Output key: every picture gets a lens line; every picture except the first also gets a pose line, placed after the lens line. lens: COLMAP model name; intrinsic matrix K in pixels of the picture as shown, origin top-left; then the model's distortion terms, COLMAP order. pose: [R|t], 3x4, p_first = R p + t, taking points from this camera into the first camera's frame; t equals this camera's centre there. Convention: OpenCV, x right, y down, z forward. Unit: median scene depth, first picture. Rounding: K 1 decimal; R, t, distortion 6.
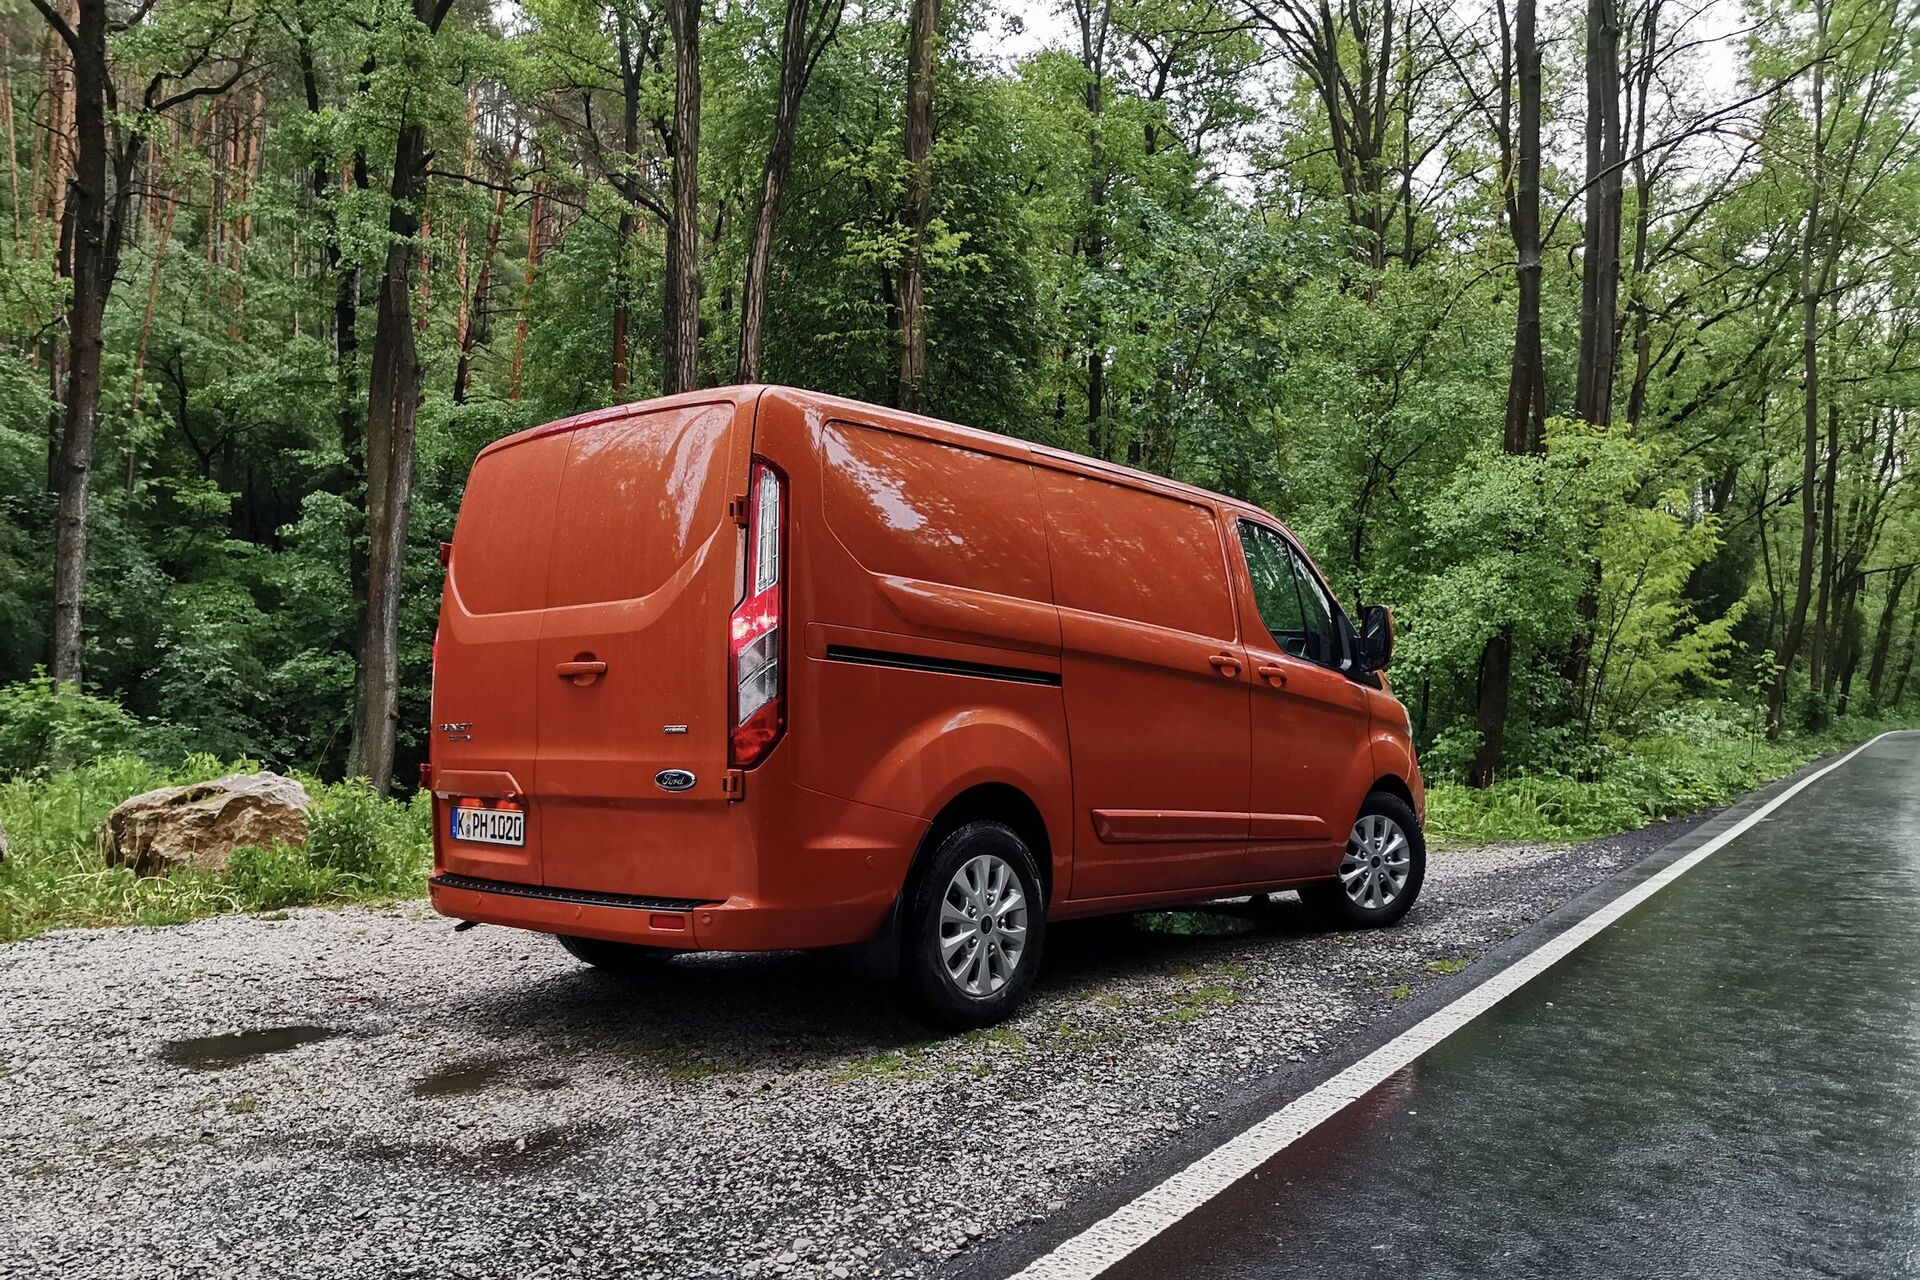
lens RADIAL K [[1454.1, 0, 962.9], [0, 1454.1, 728.9], [0, 0, 1]] dist [-0.014350, -0.005525]
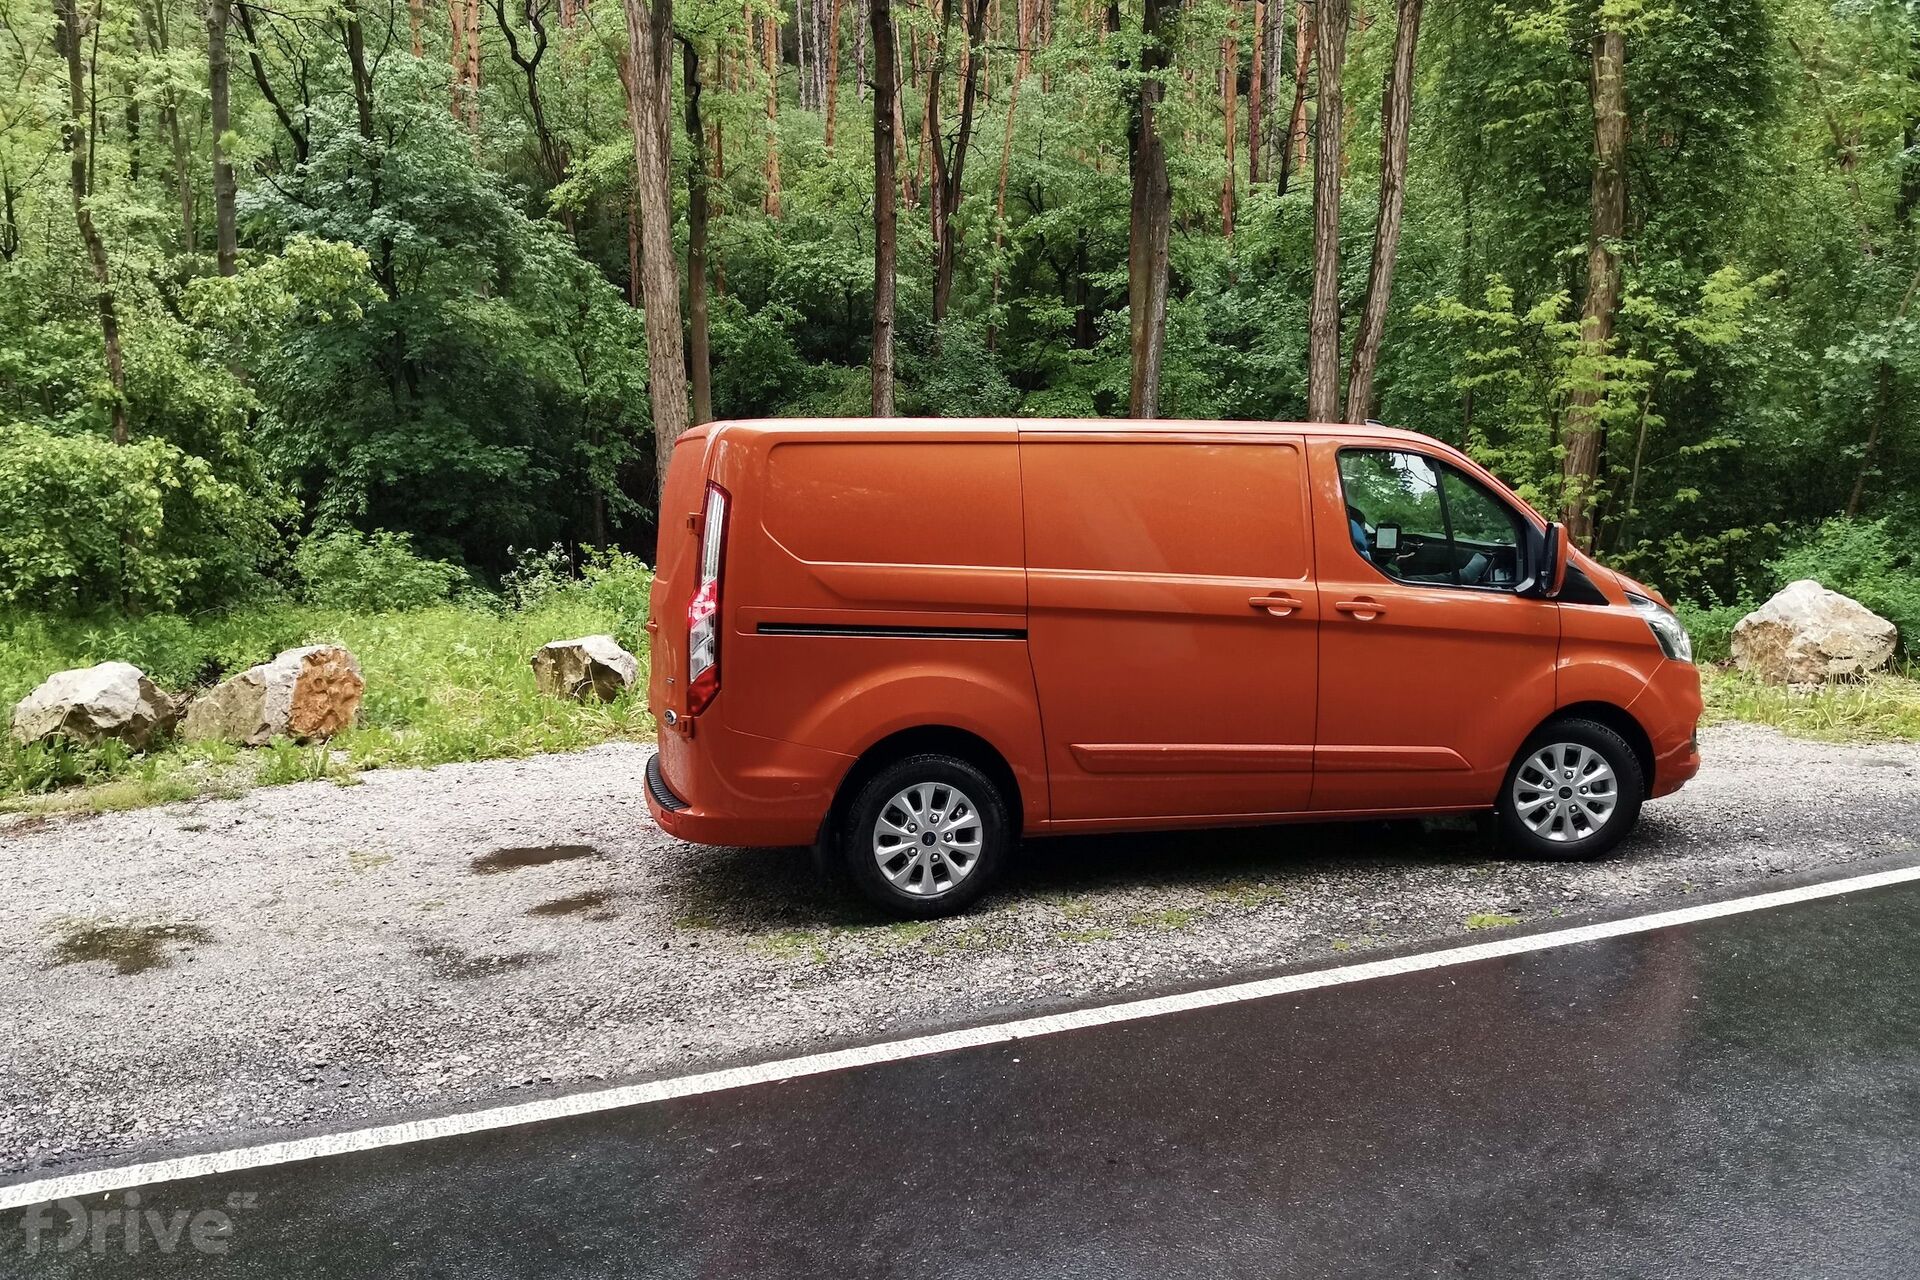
lens RADIAL K [[1461.1, 0, 961.4], [0, 1461.1, 675.6], [0, 0, 1]] dist [-0.013264, -0.008740]
pose [[0.821483, 0.058646, -0.567209, 0.596584], [0.011705, 0.992754, 0.119596, -0.122255], [0.570112, -0.104885, 0.814844, 0.019418]]
